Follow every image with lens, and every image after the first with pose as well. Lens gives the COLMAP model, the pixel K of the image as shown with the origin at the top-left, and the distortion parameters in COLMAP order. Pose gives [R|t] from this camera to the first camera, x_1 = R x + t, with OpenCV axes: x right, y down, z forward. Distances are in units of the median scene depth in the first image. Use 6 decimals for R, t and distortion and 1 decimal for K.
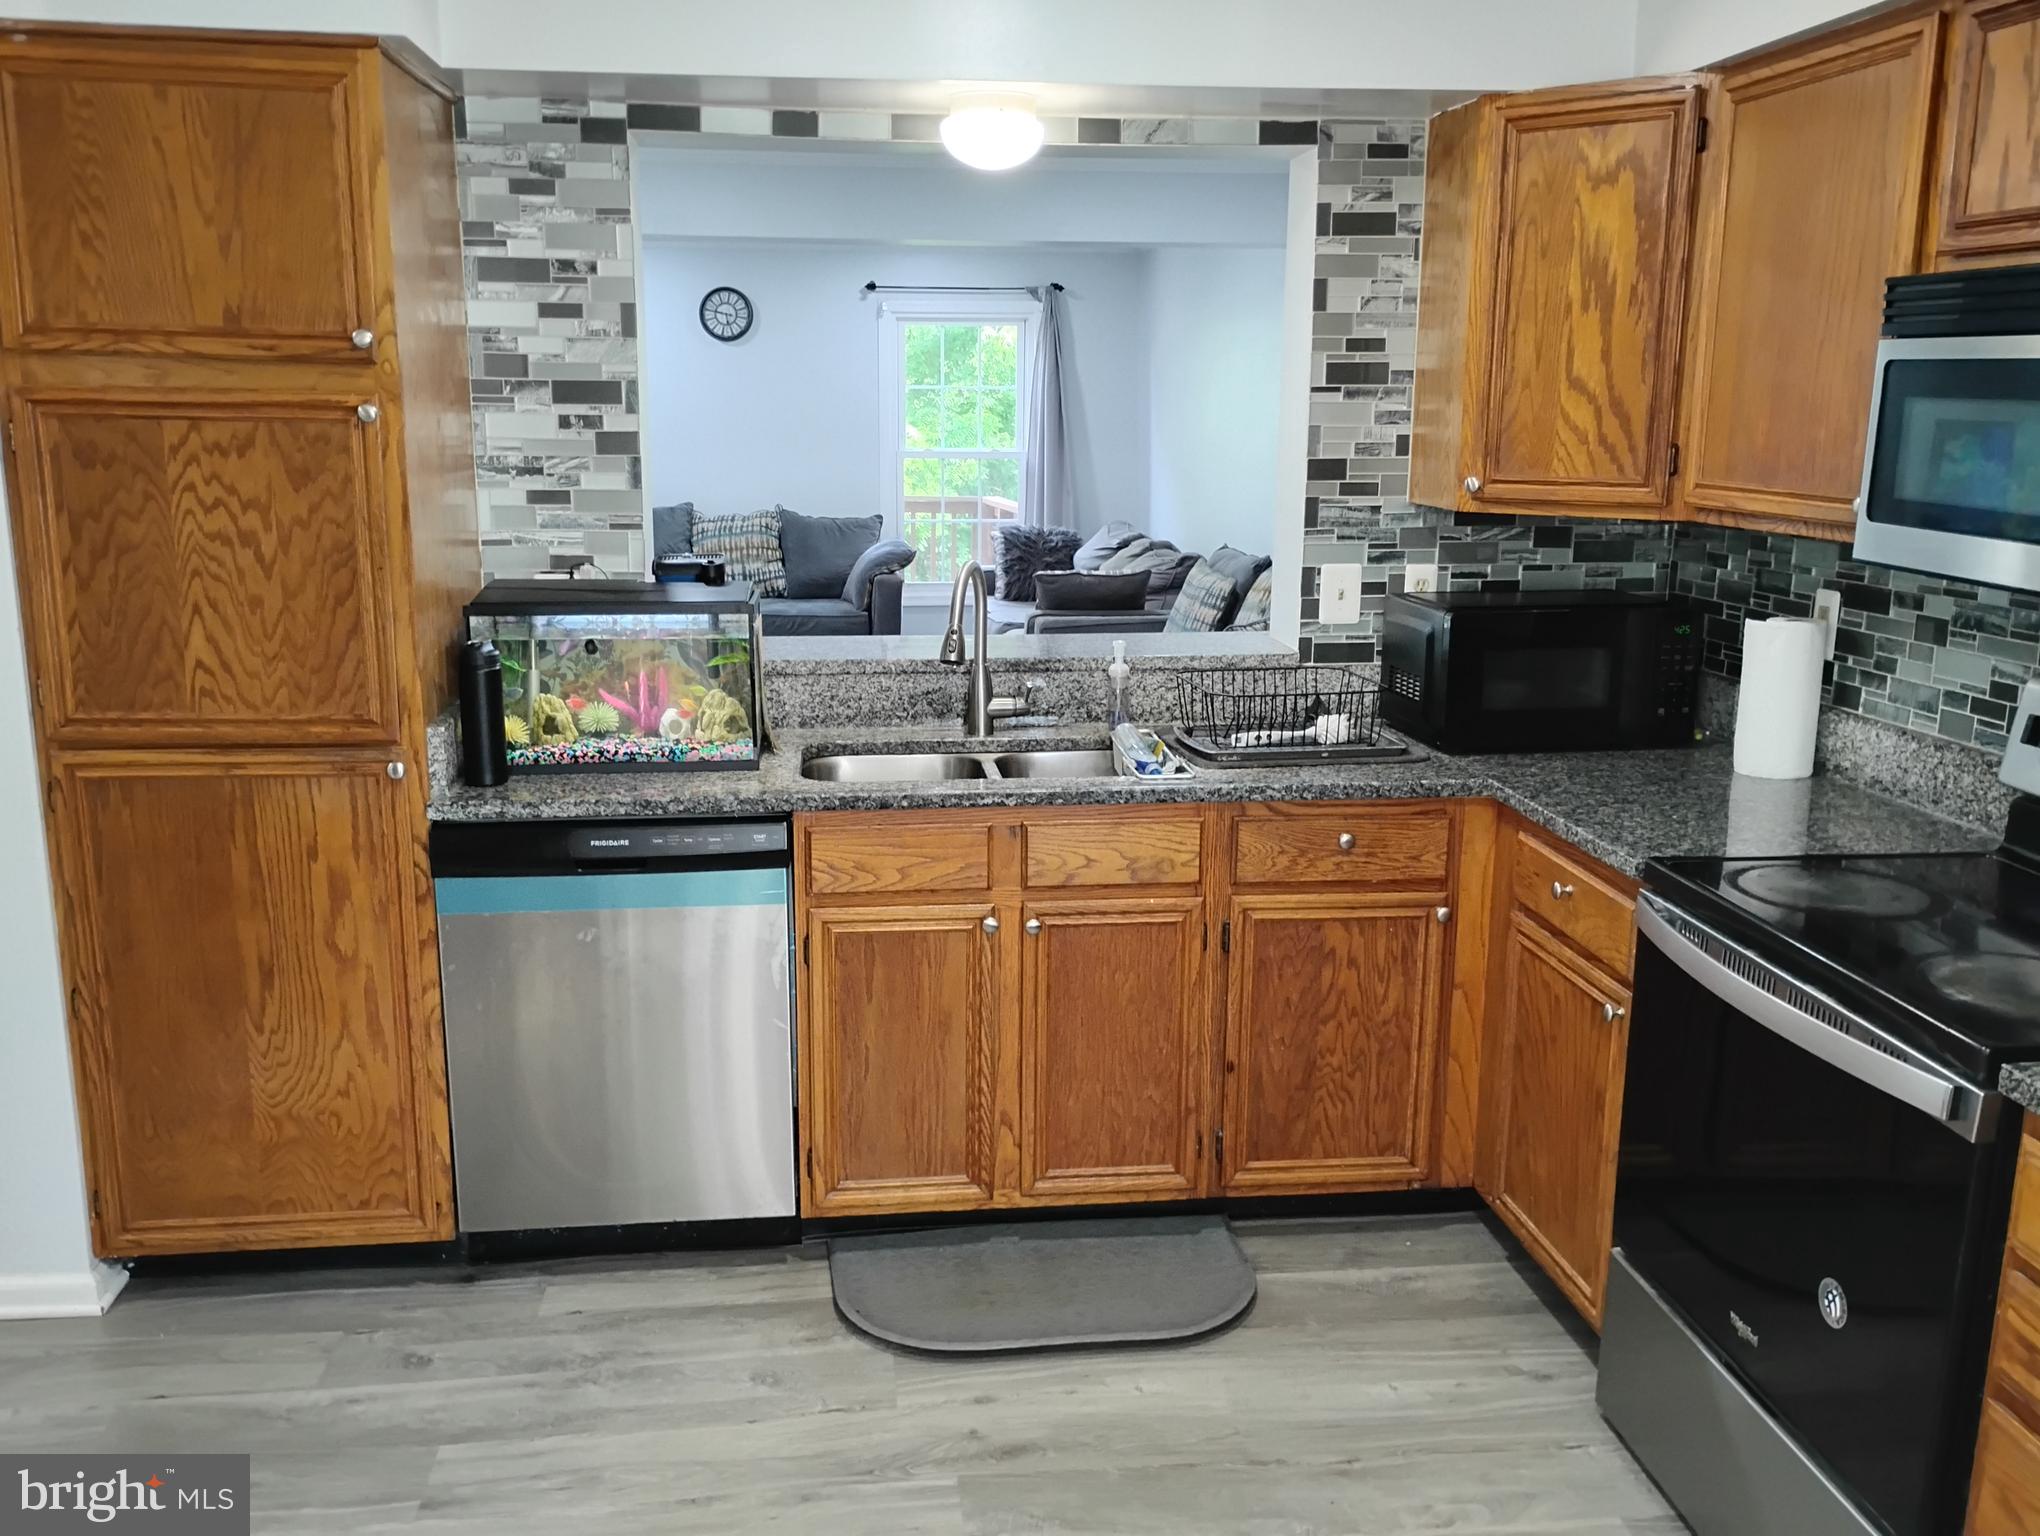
lens RADIAL K [[1692.7, 0, 1018.9], [0, 1692.7, 756.9], [0, 0, 1]] dist [0.032708, -0.025975]
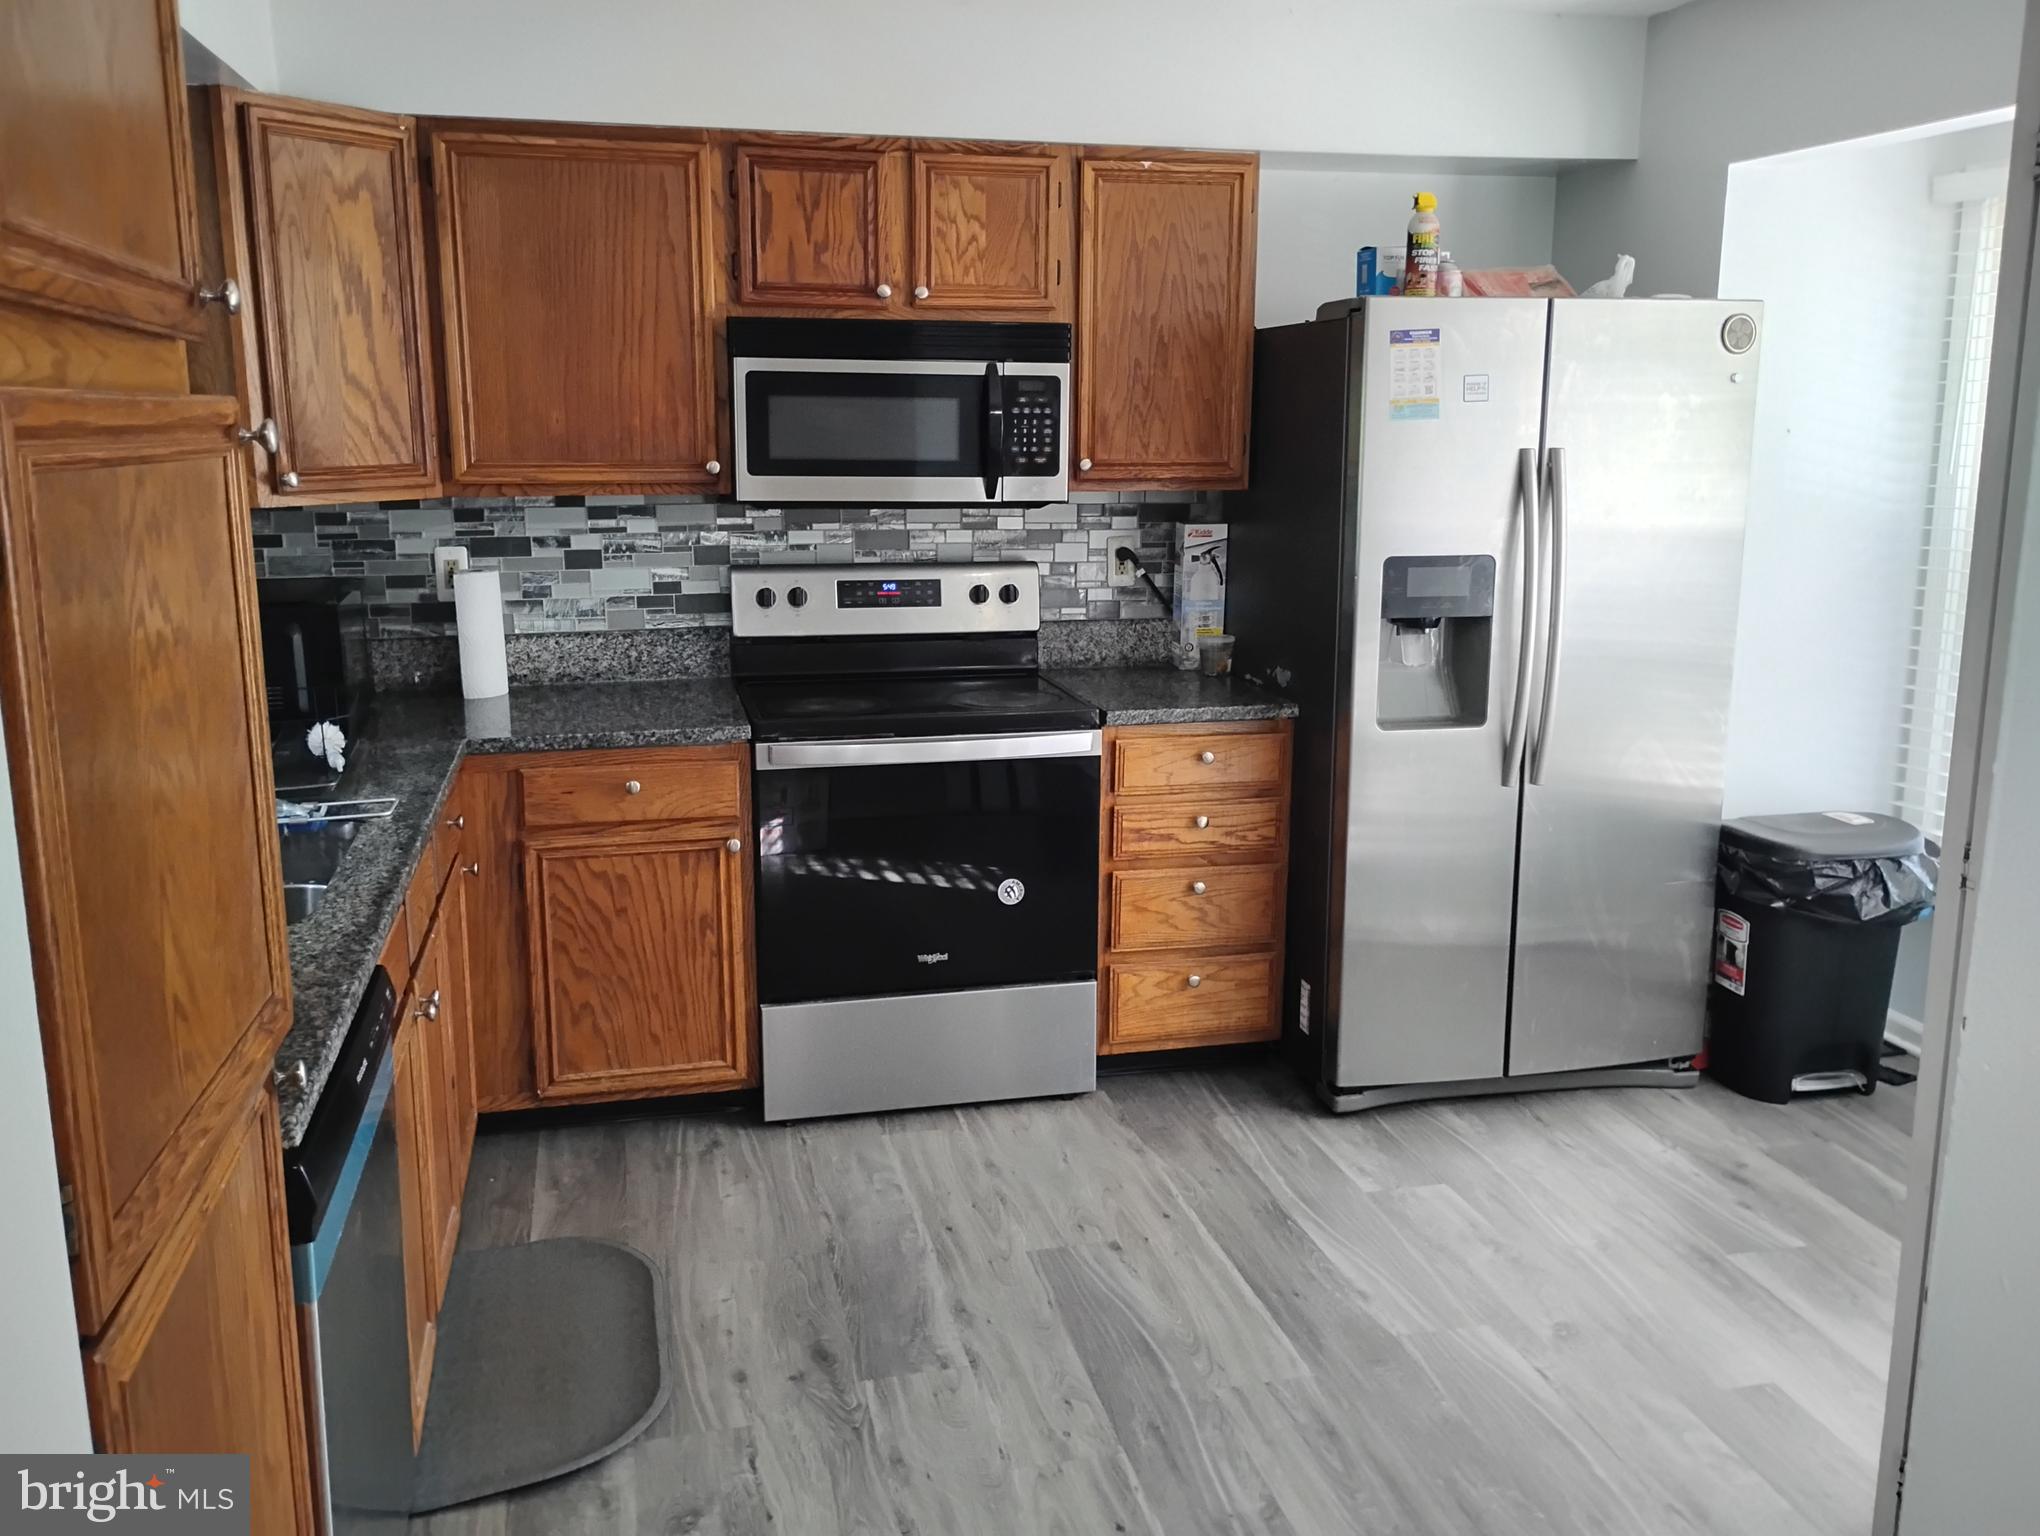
lens RADIAL K [[1692.7, 0, 1022.5], [0, 1692.7, 768.9], [0, 0, 1]] dist [0.032708, -0.025975]
pose [[-0.121461, -0.219166, 0.968098, -0.876816], [0.201204, 0.949635, 0.240230, -0.167814], [-0.971990, 0.223964, -0.071247, 0.757720]]
